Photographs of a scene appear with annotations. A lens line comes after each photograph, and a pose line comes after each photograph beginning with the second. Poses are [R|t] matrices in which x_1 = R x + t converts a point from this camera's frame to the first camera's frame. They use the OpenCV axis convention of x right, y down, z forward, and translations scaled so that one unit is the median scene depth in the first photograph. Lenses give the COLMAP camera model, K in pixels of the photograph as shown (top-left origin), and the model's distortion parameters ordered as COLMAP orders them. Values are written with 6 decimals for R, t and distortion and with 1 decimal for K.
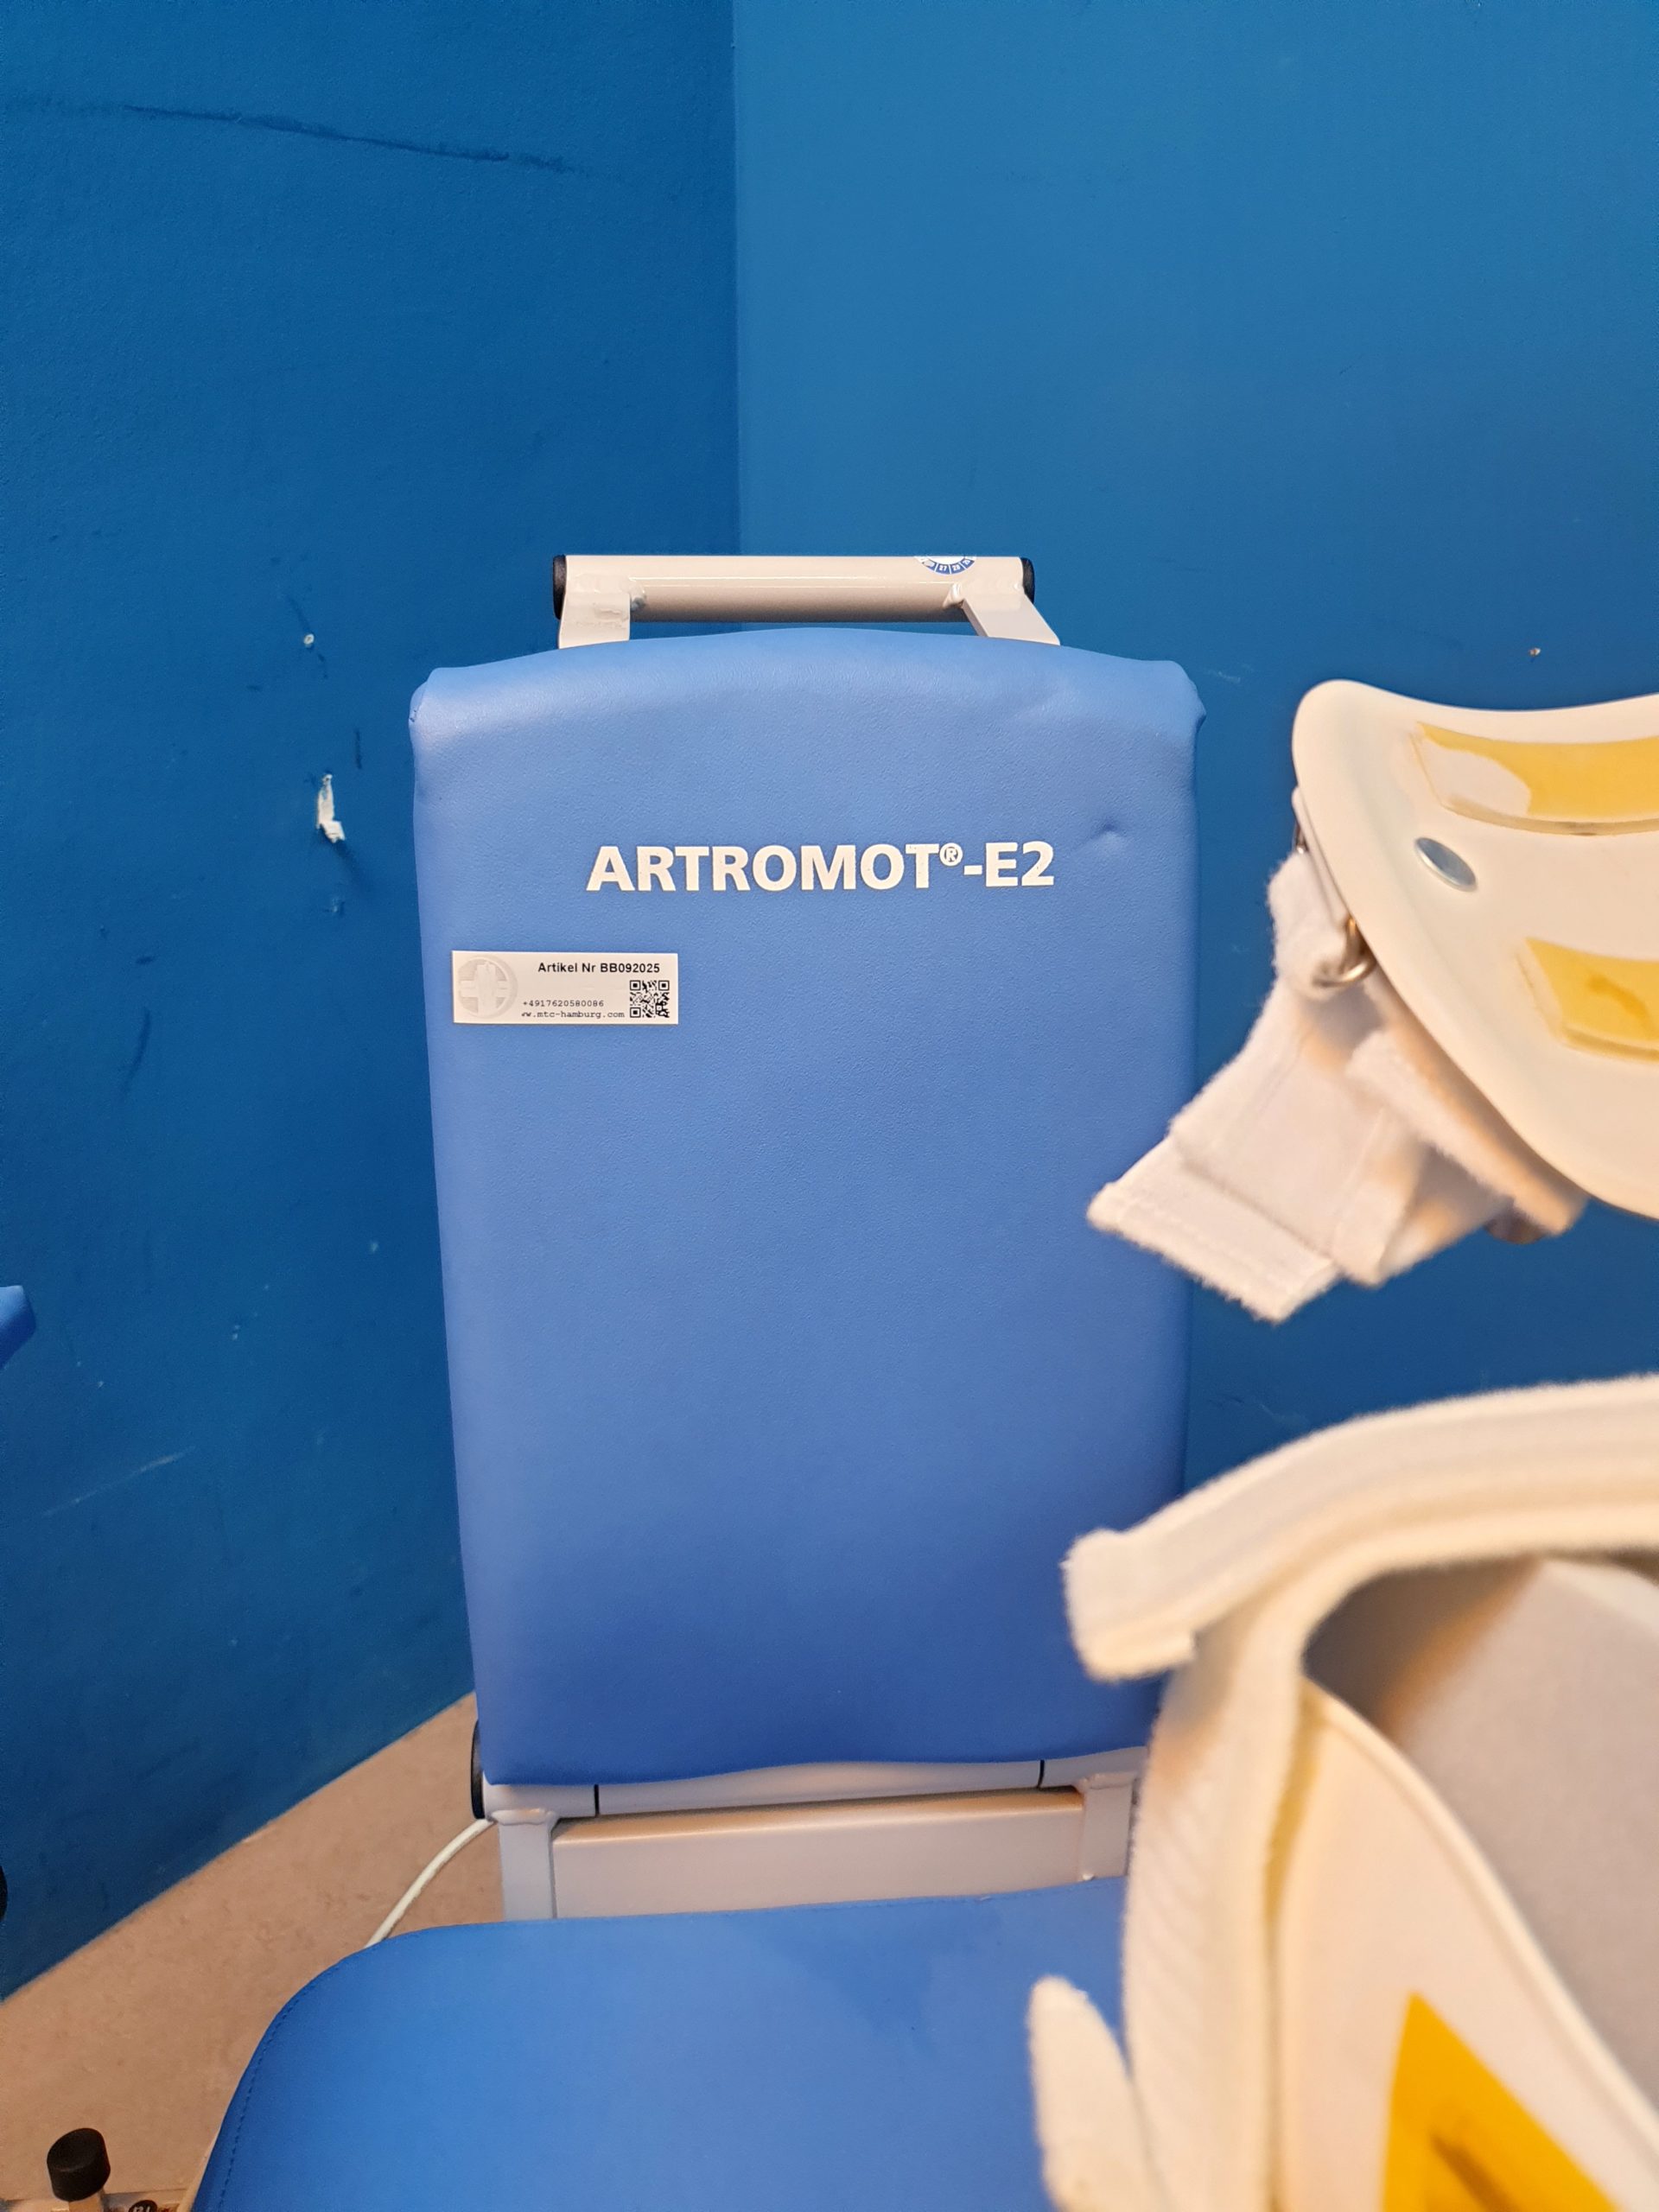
lens RADIAL K [[1695.2, 0, 798.9], [0, 1695.2, 1100.8], [0, 0, 1]] dist [0.040951, -0.118352]
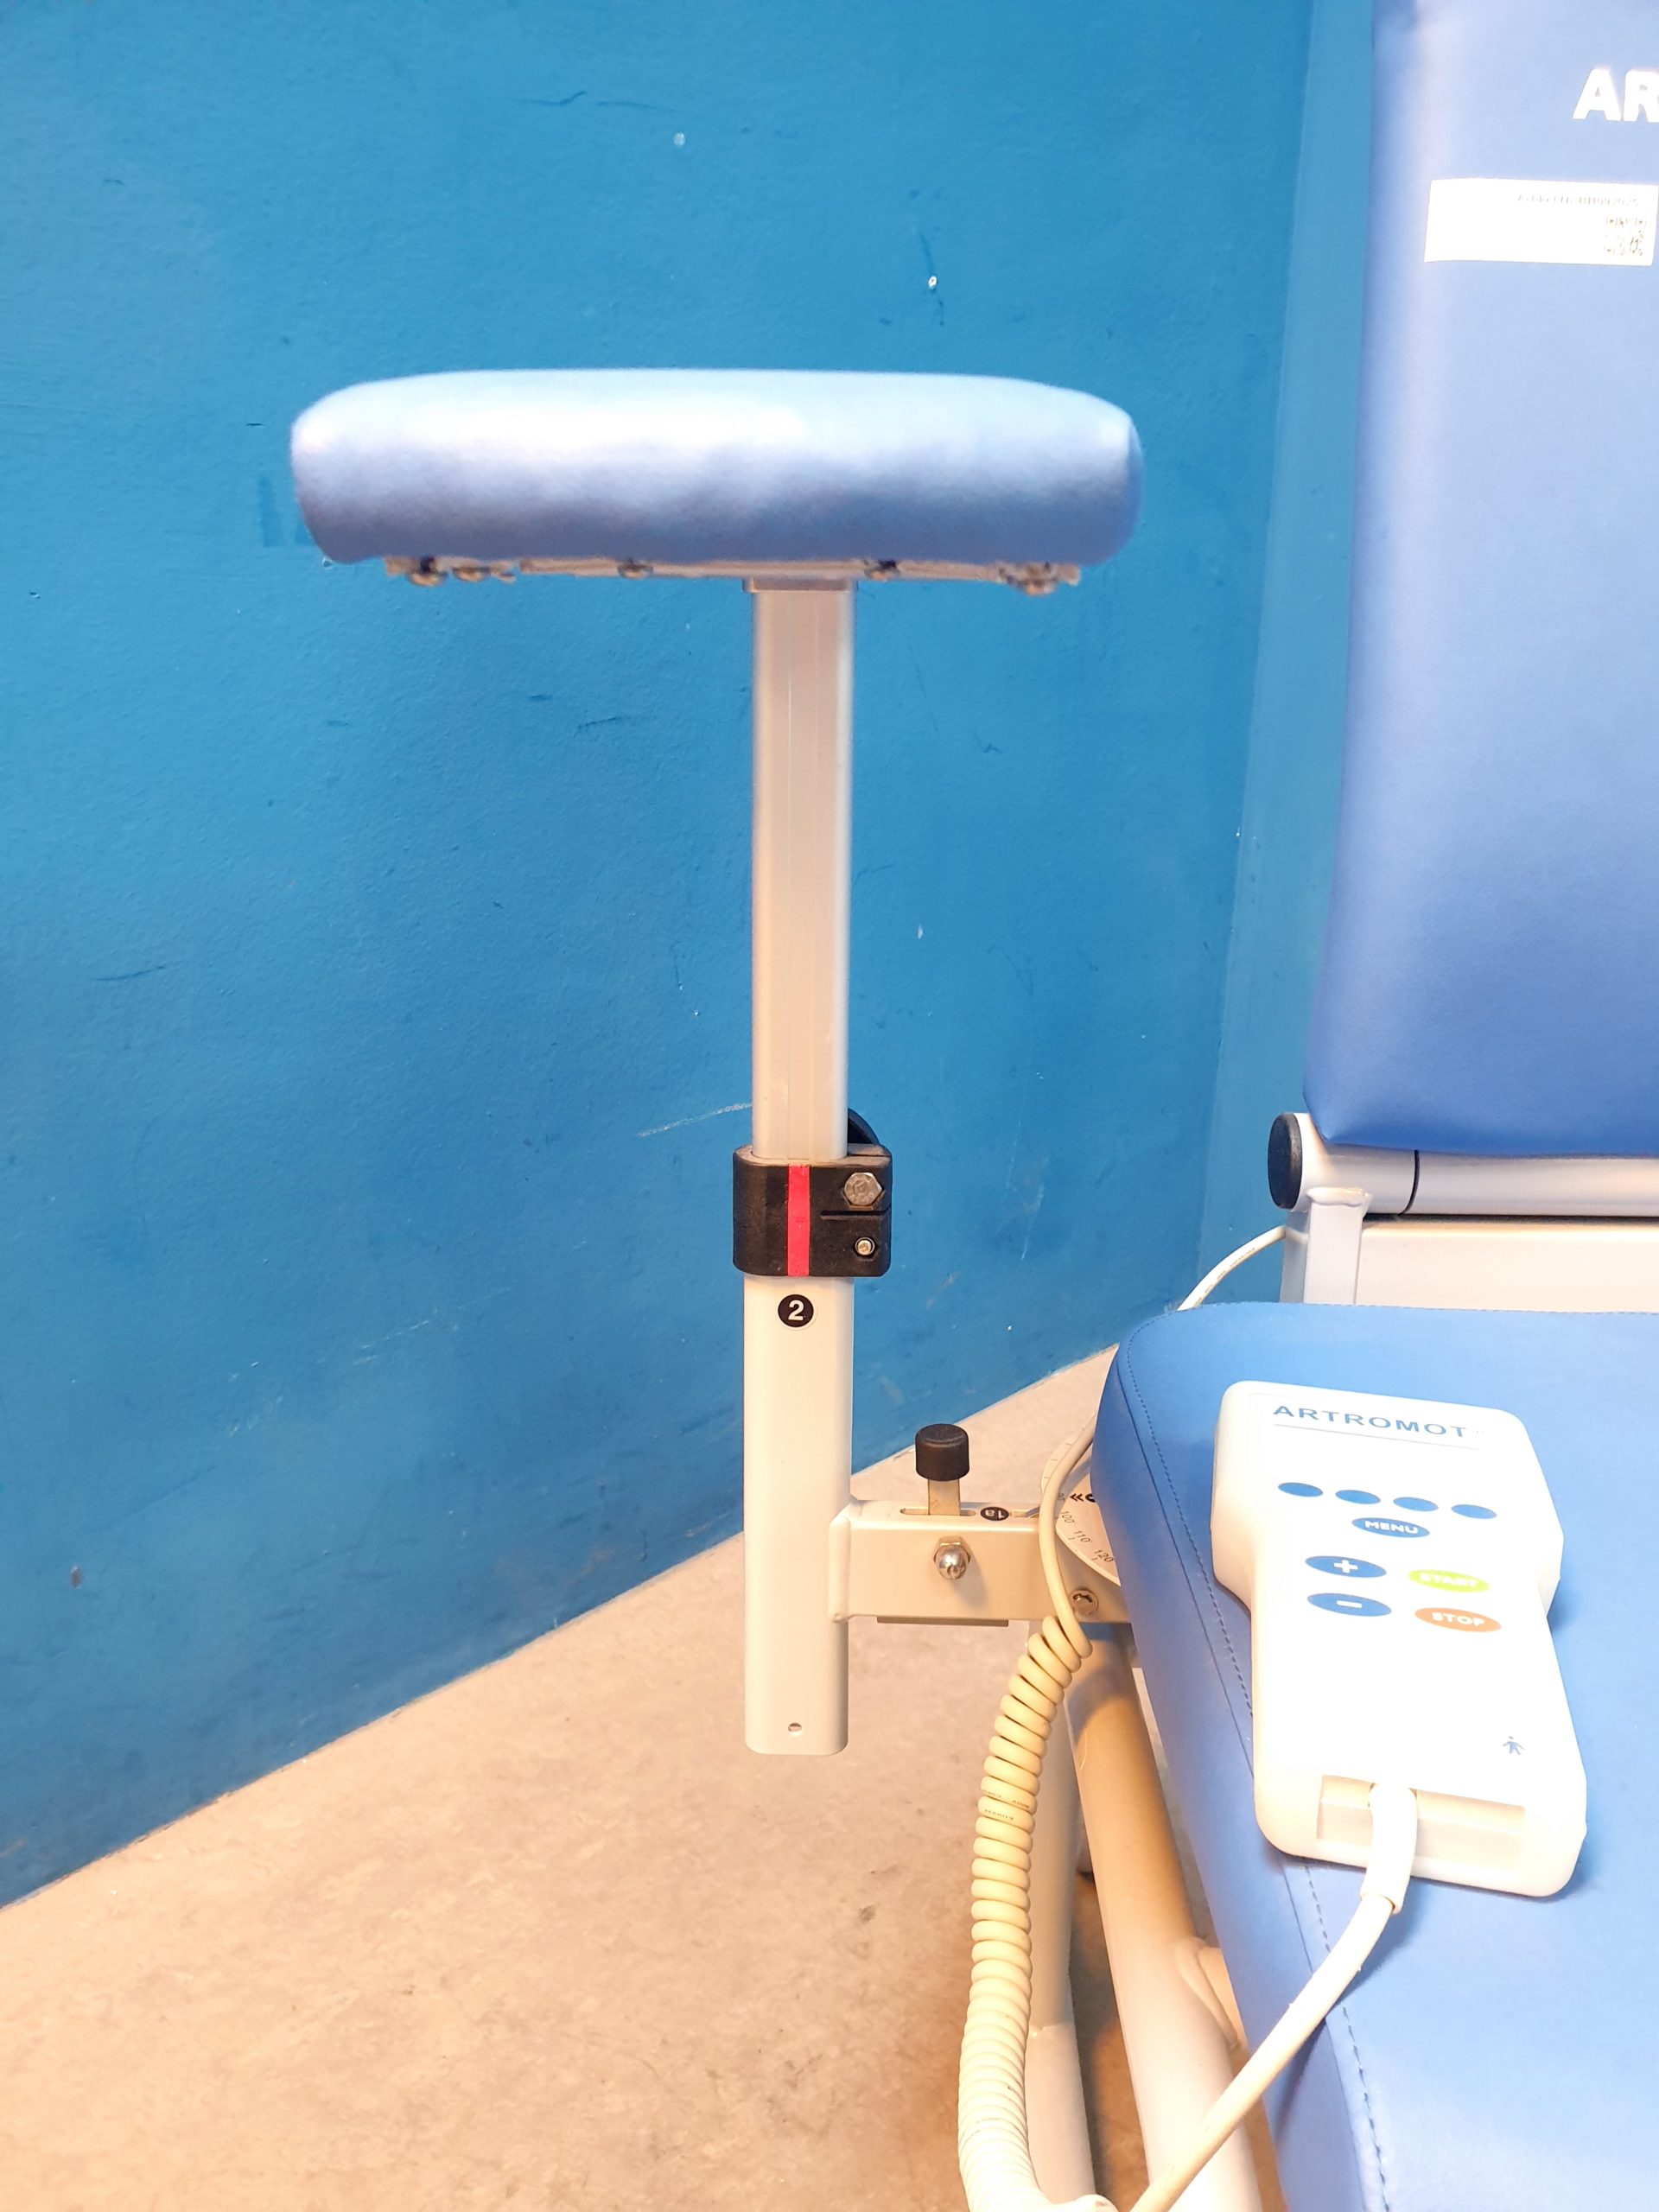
lens RADIAL K [[1684.5, 0, 829.5], [0, 1684.5, 1106.0], [0, 0, 1]] dist [-0.002440, -0.000242]
pose [[0.991149, 0.035323, -0.127968, -0.400789], [-0.036402, 0.999319, -0.006097, 0.463062], [0.127665, 0.010701, 0.991760, -0.017188]]
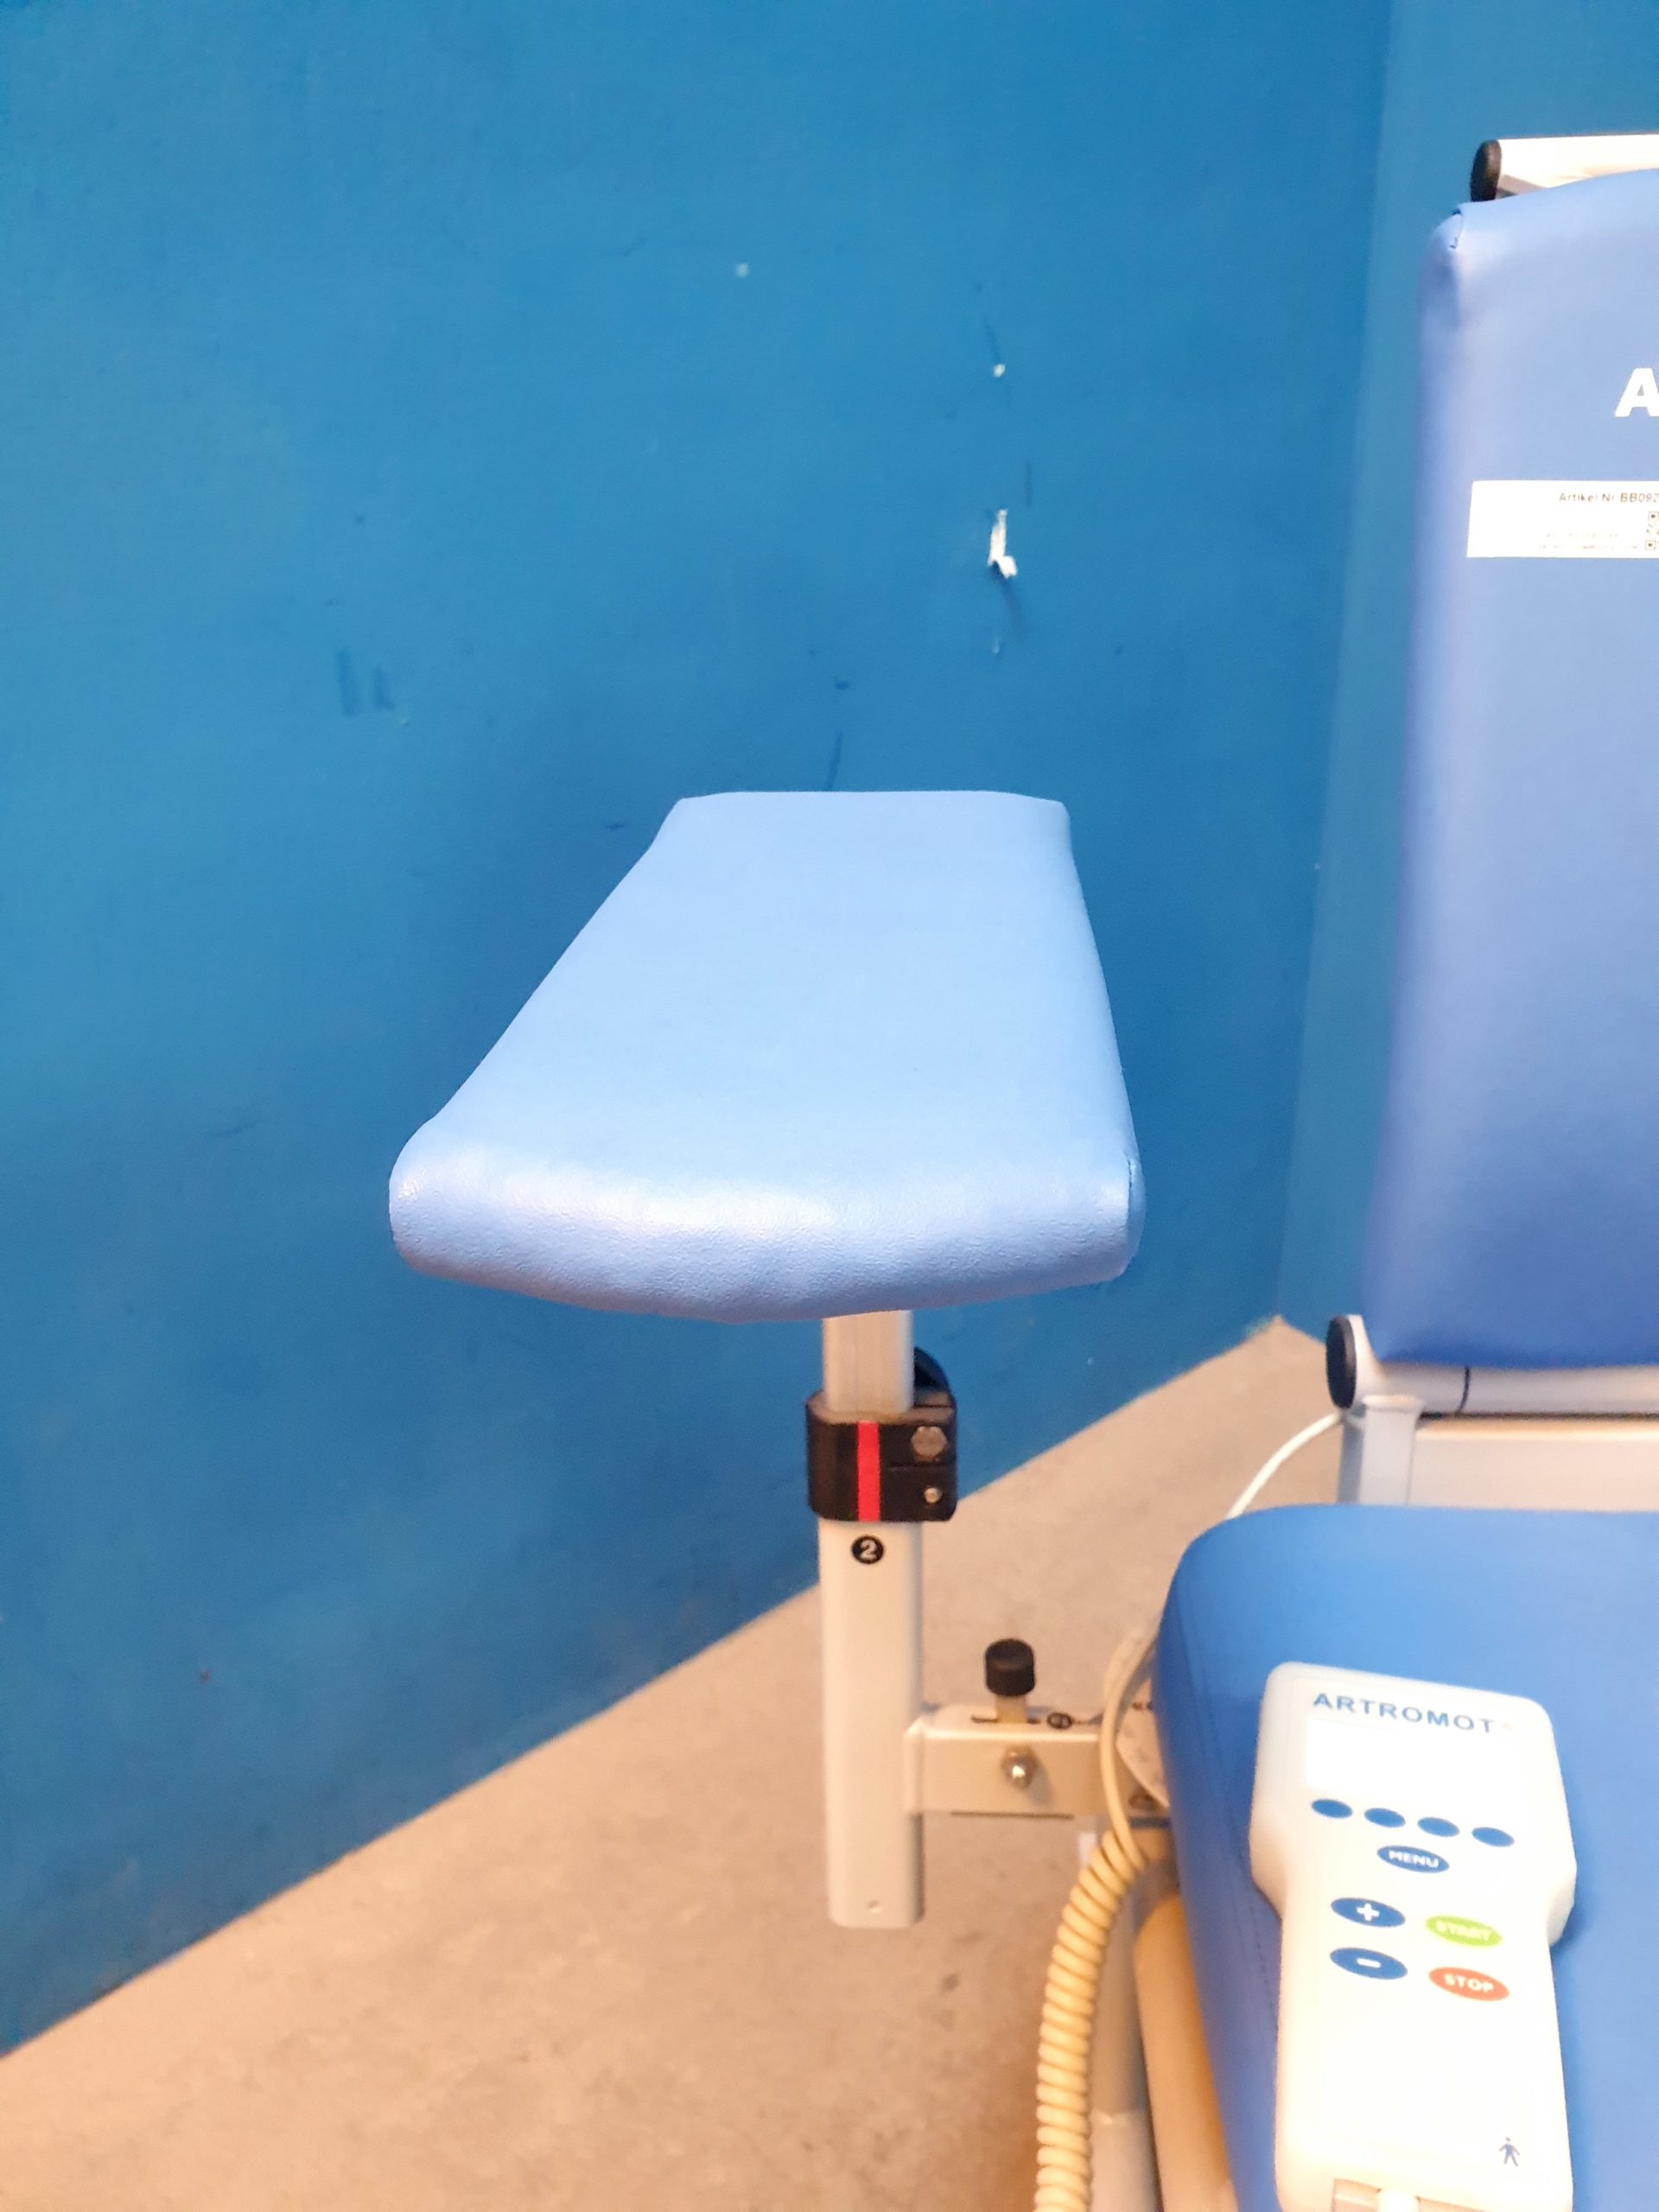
lens RADIAL K [[1716.0, 0, 844.7], [0, 1716.0, 1103.6], [0, 0, 1]] dist [-0.101778, 0.145450]
pose [[0.985136, 0.028579, -0.169381, -0.384841], [-0.020334, 0.998531, 0.050216, 0.234945], [0.170567, -0.046025, 0.984270, -0.069897]]
